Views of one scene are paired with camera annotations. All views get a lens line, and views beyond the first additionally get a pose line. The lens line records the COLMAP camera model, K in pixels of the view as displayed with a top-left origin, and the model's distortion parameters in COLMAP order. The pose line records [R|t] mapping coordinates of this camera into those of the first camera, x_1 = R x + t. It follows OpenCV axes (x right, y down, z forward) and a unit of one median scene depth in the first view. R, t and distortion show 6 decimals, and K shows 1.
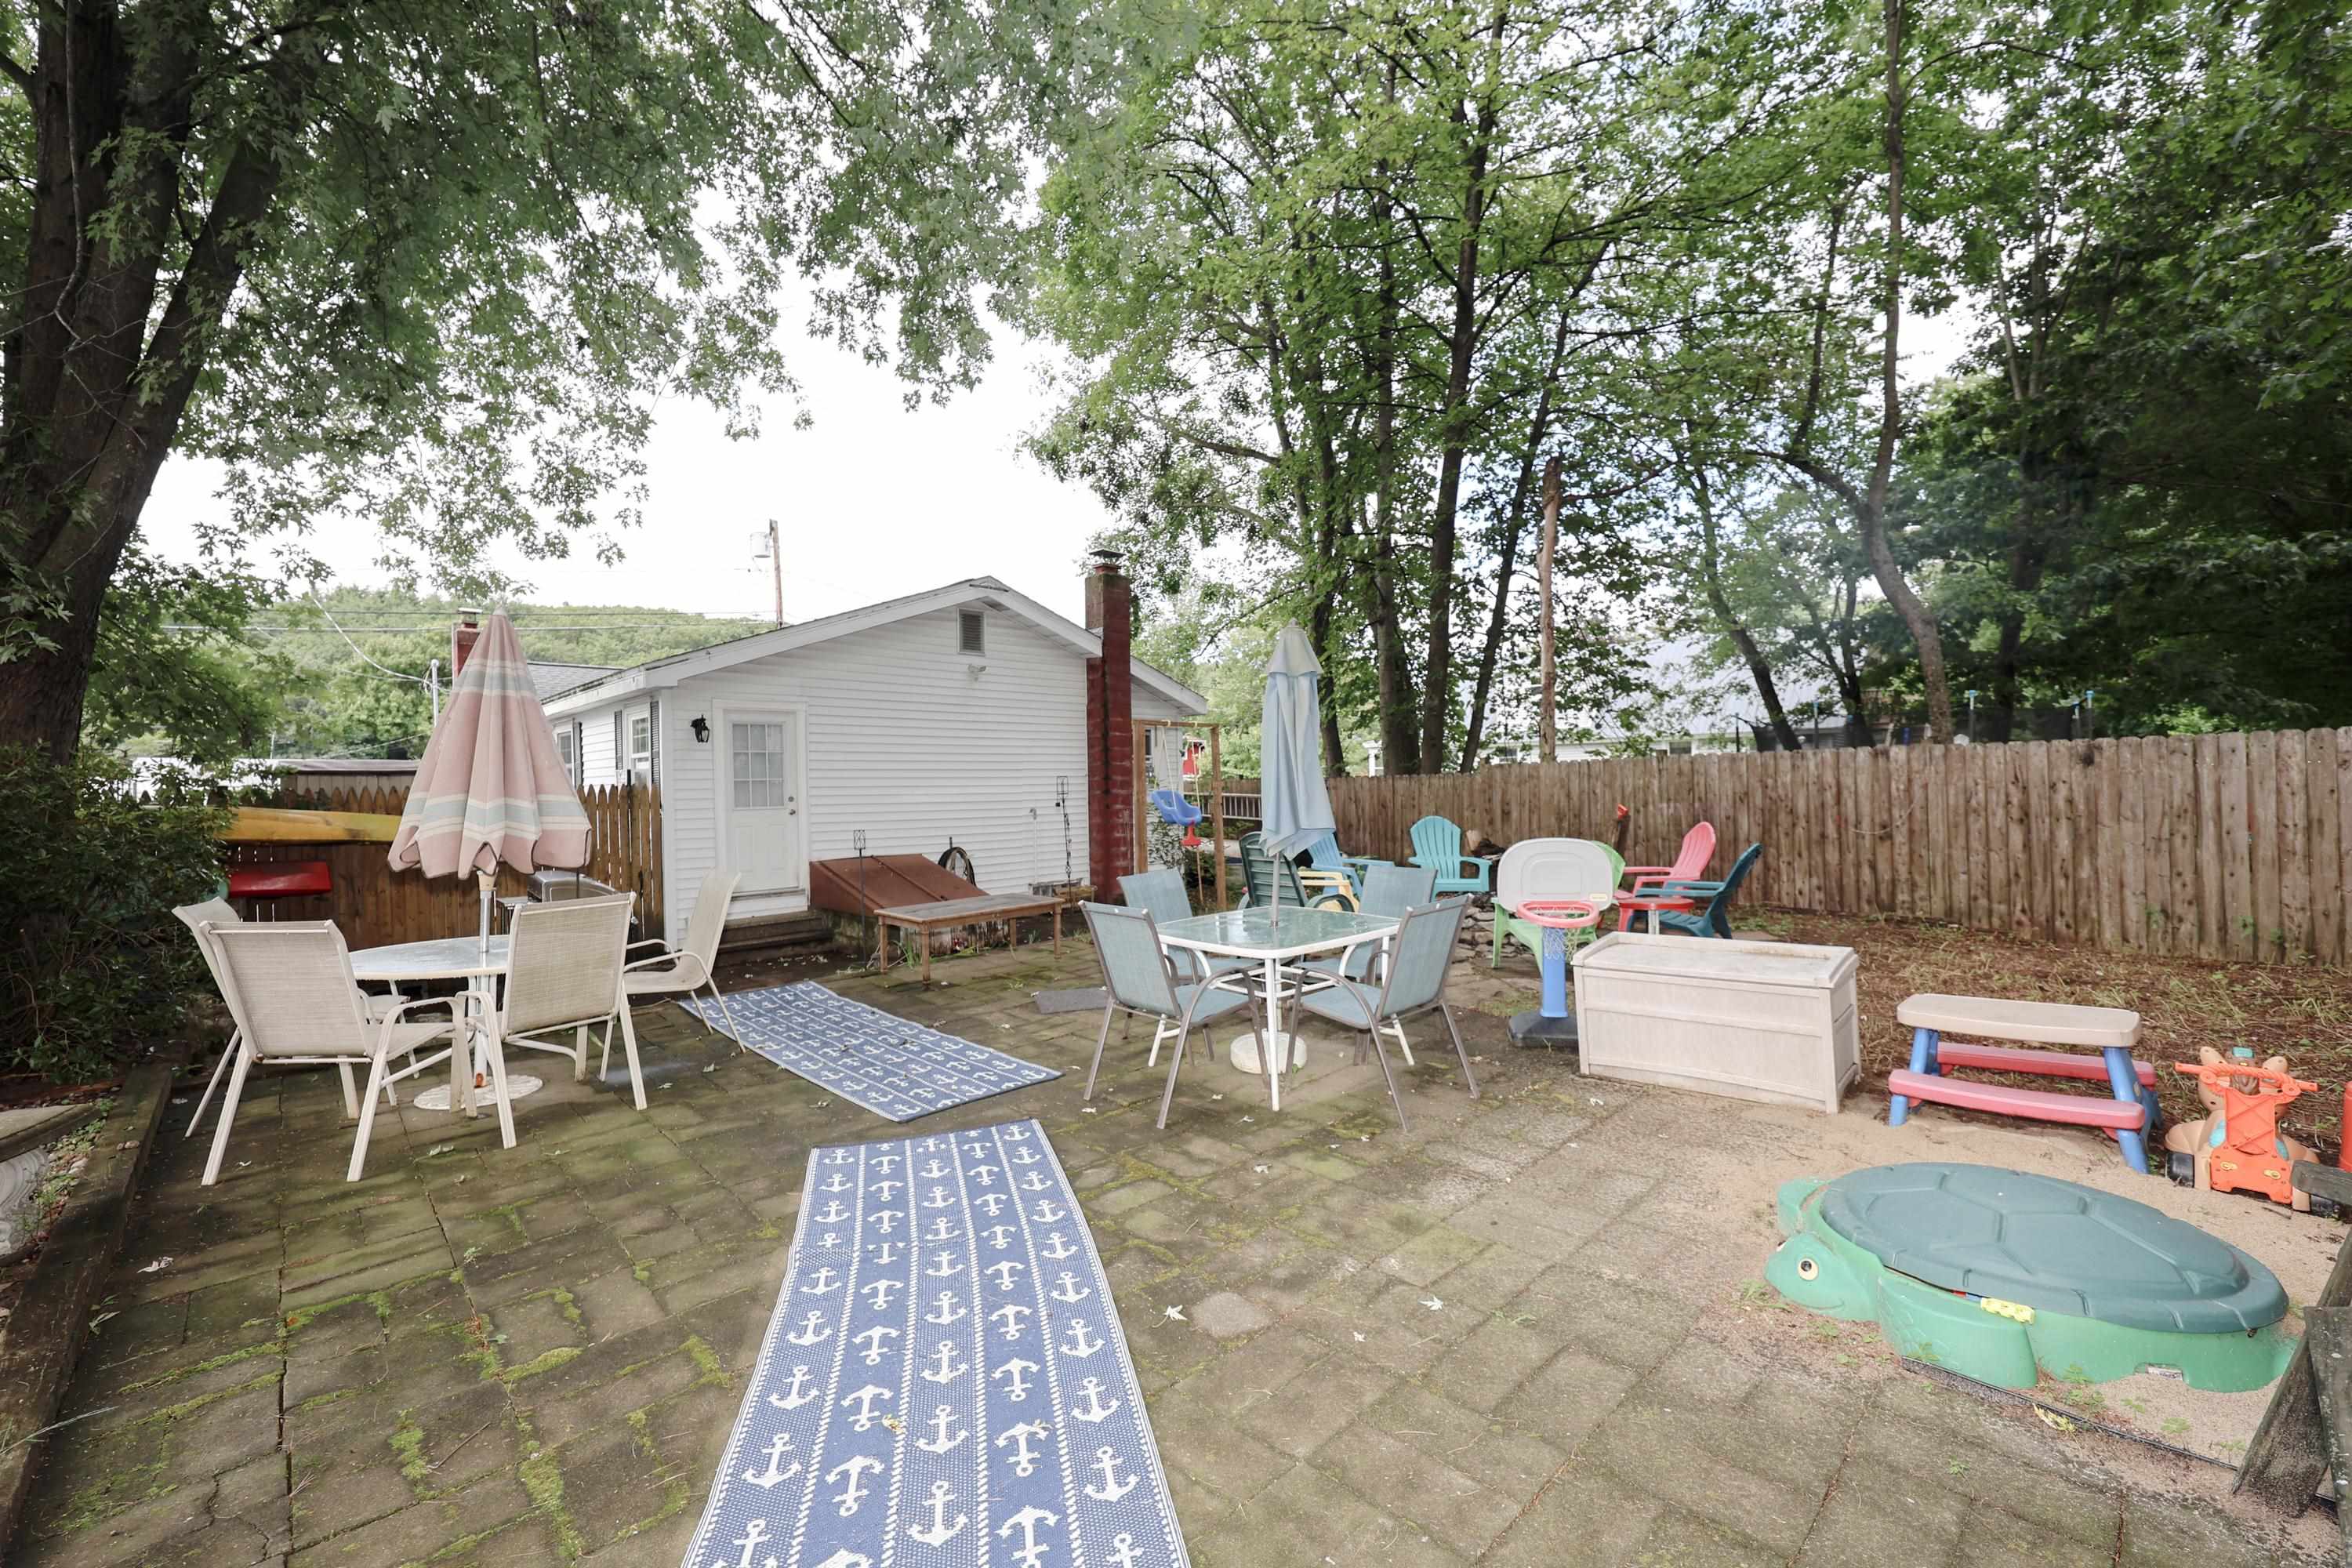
lens RADIAL K [[964.6, 0, 1176.0], [0, 964.6, 784.0], [0, 0, 1]] dist [-0.000200, 0.000208]
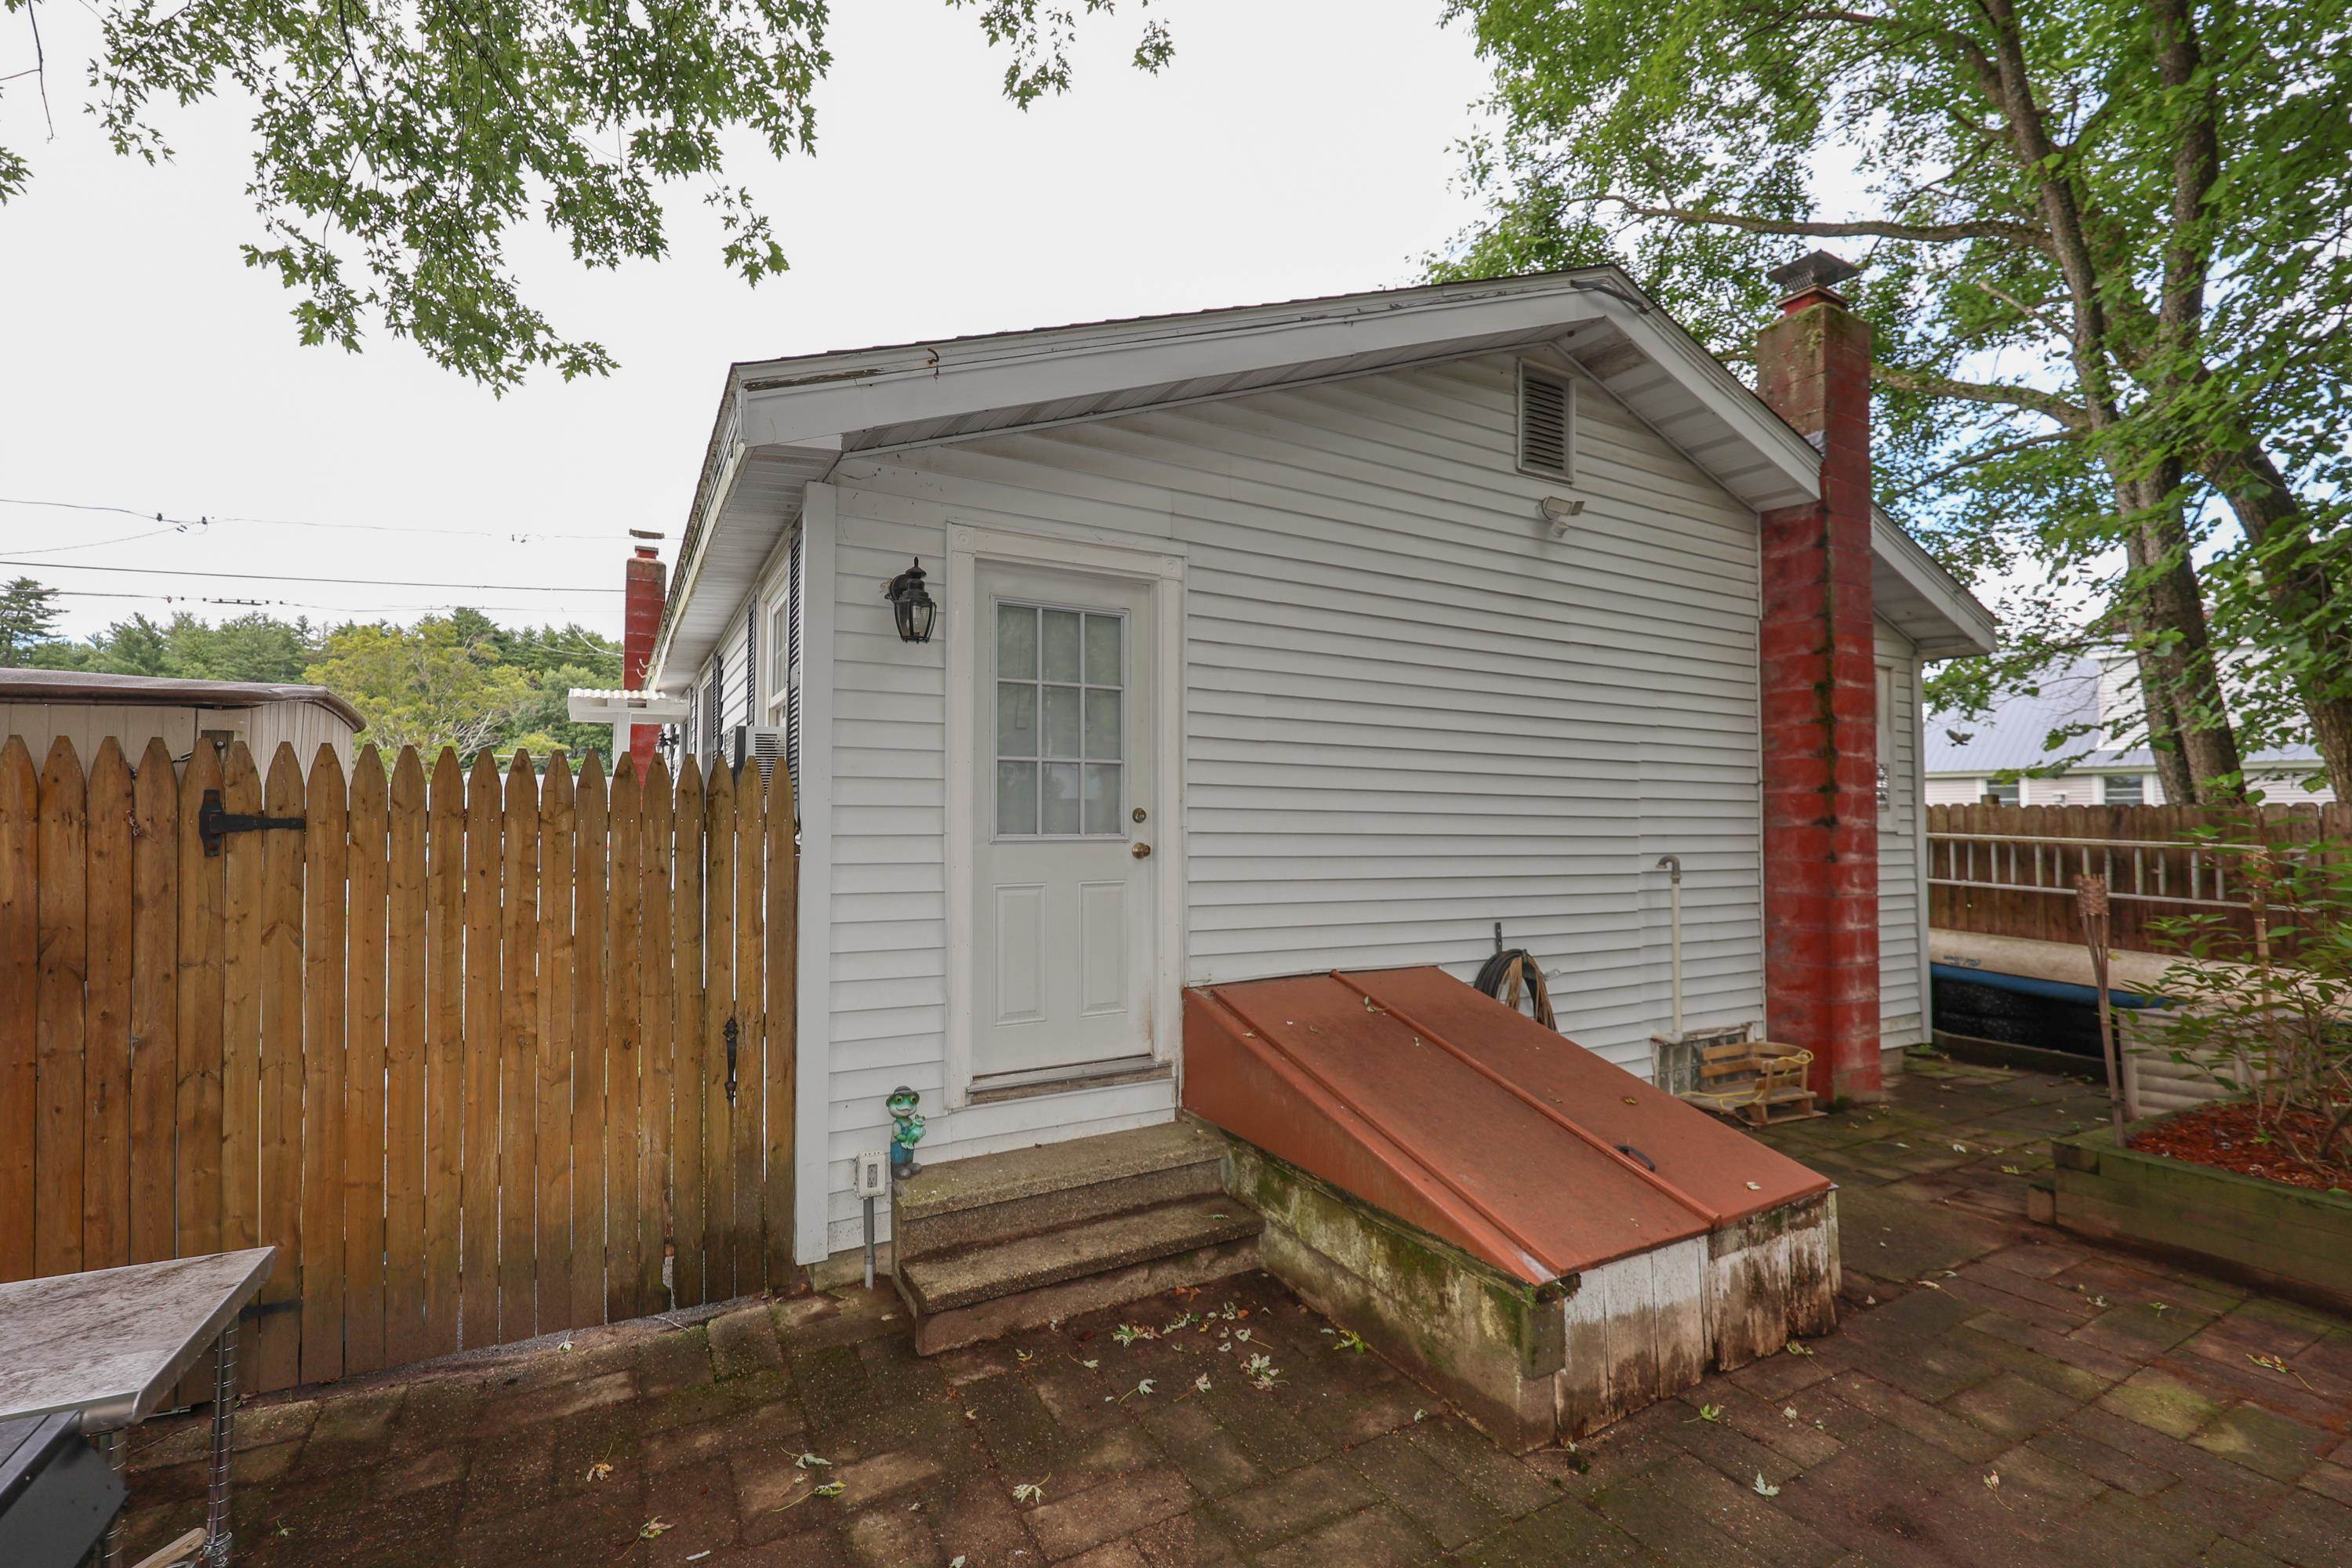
lens RADIAL K [[1002.3, 0, 1169.9], [0, 1002.3, 815.0], [0, 0, 1]] dist [-0.000148, 0.000018]
pose [[0.960012, 0.013968, -0.279610, -0.273388], [-0.017769, 0.999781, -0.011063, 0.018827], [0.279395, 0.015589, 0.960050, 0.616936]]
